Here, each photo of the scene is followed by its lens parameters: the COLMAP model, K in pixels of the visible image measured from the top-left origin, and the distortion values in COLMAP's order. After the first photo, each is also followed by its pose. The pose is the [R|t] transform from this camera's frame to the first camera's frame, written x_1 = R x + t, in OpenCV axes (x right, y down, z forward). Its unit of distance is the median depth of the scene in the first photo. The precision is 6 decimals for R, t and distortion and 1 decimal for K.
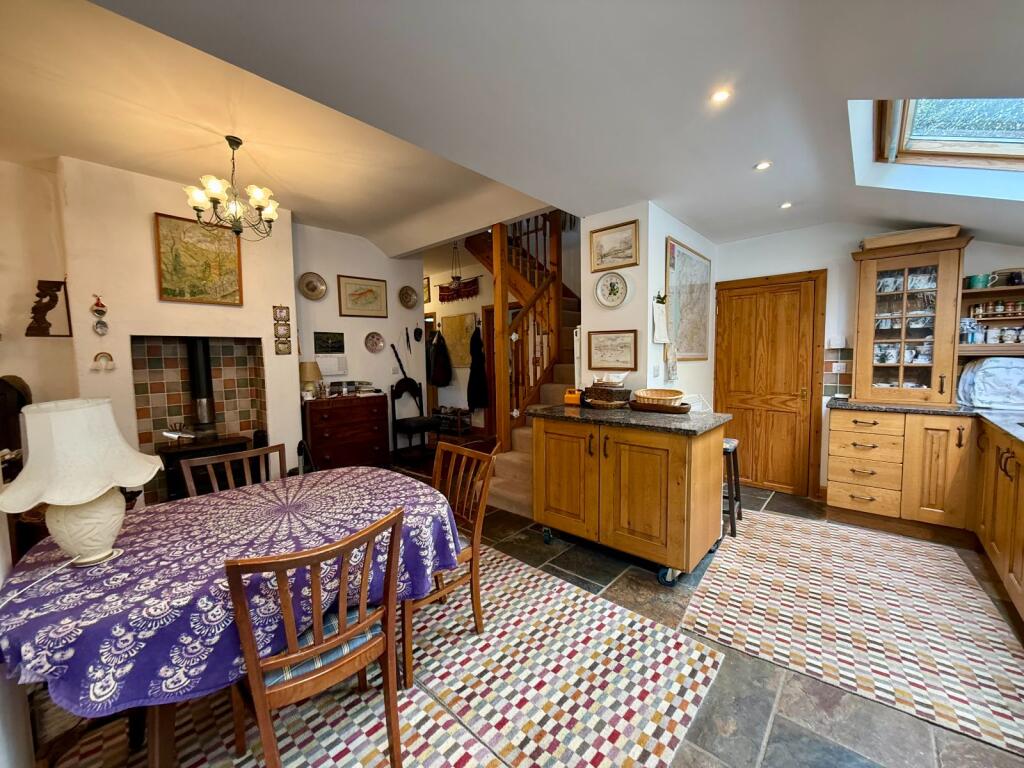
lens RADIAL K [[406.2, 0, 509.7], [0, 406.2, 382.9], [0, 0, 1]] dist [-0.002053, 0.000428]
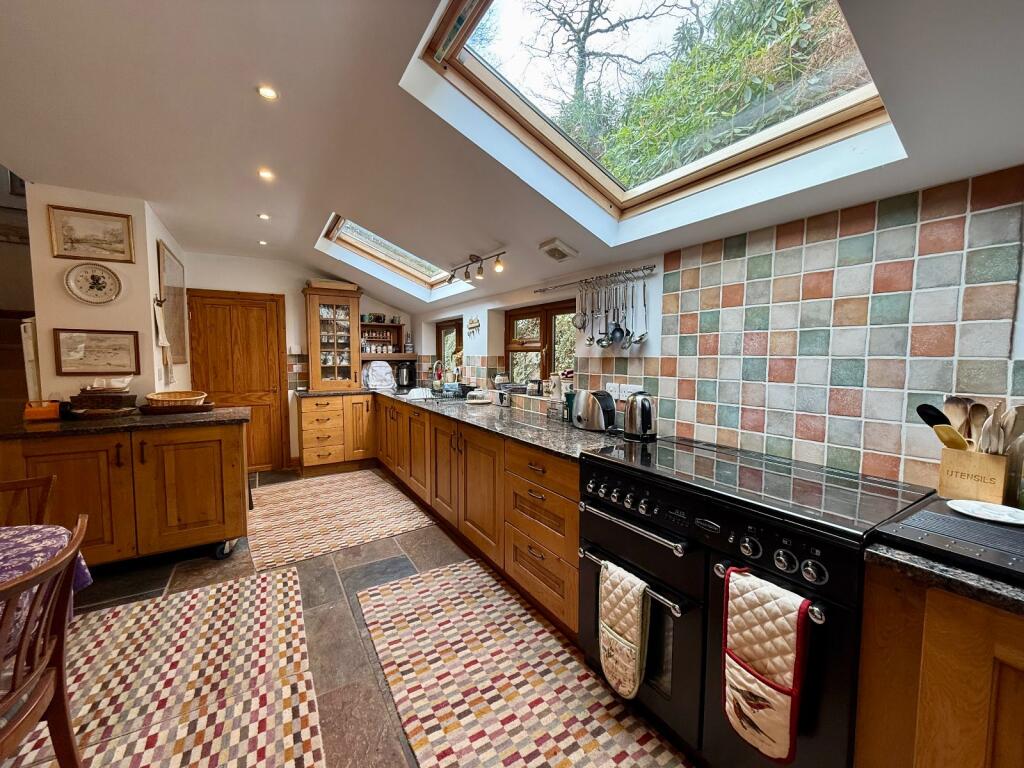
lens RADIAL K [[406.2, 0, 516.5], [0, 406.2, 383.5], [0, 0, 1]] dist [-0.002053, 0.000428]
pose [[0.277667, -0.052018, 0.959268, -0.375826], [0.060211, 0.997512, 0.036663, 0.009793], [-0.958789, 0.047579, 0.280108, -0.116180]]
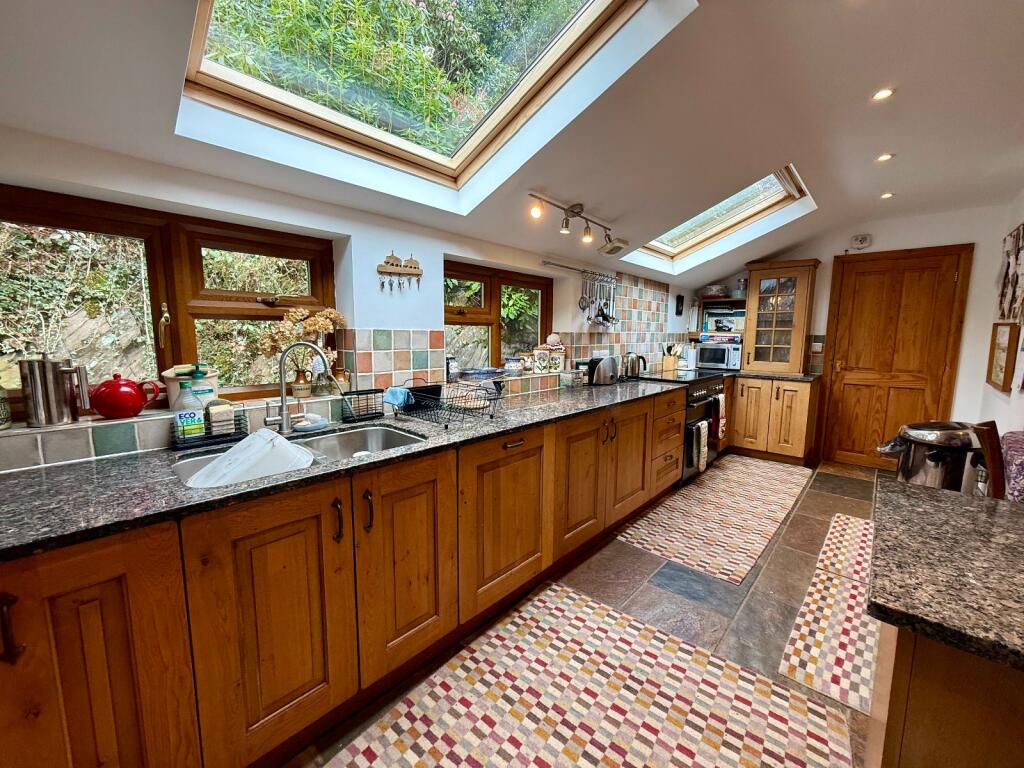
lens RADIAL K [[406.2, 0, 508.1], [0, 406.2, 381.9], [0, 0, 1]] dist [-0.002053, 0.000428]
pose [[-0.999588, 0.002642, 0.028566, 0.692877], [0.008039, 0.981653, 0.190506, -0.087480], [-0.027539, 0.190657, -0.981270, 1.116012]]
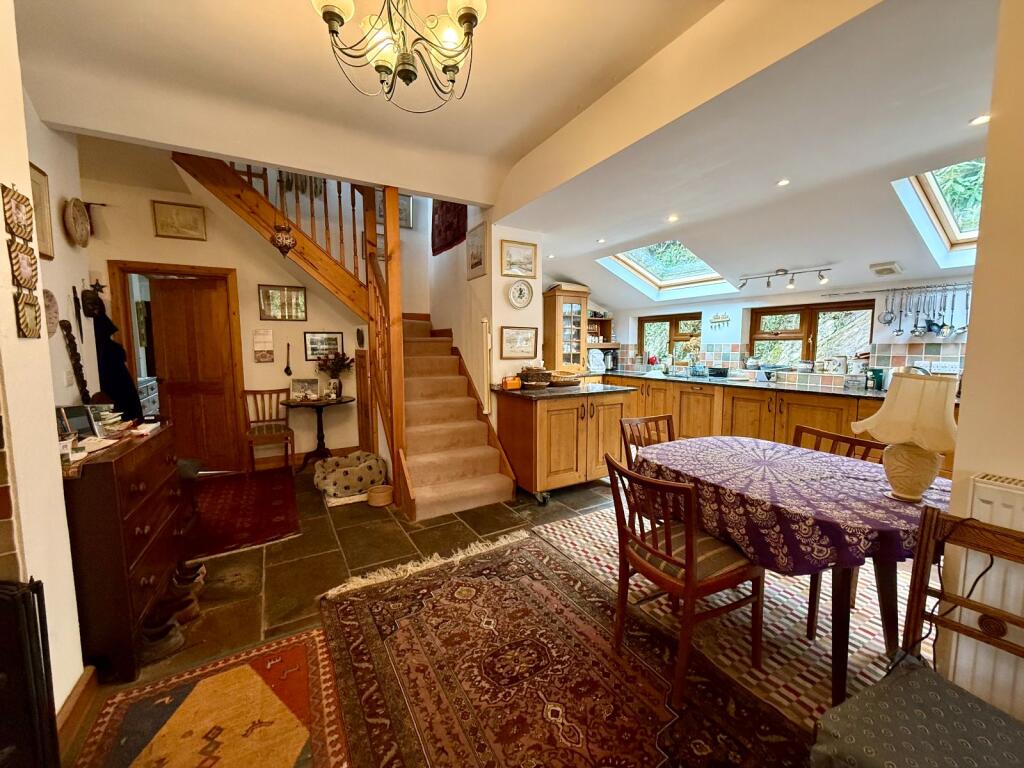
lens RADIAL K [[406.2, 0, 518.1], [0, 406.2, 380.3], [0, 0, 1]] dist [-0.002053, 0.000428]
pose [[0.306739, -0.069625, 0.949244, -1.023653], [0.066163, 0.996468, 0.051708, -0.033863], [-0.949491, 0.046944, 0.310262, 0.690012]]
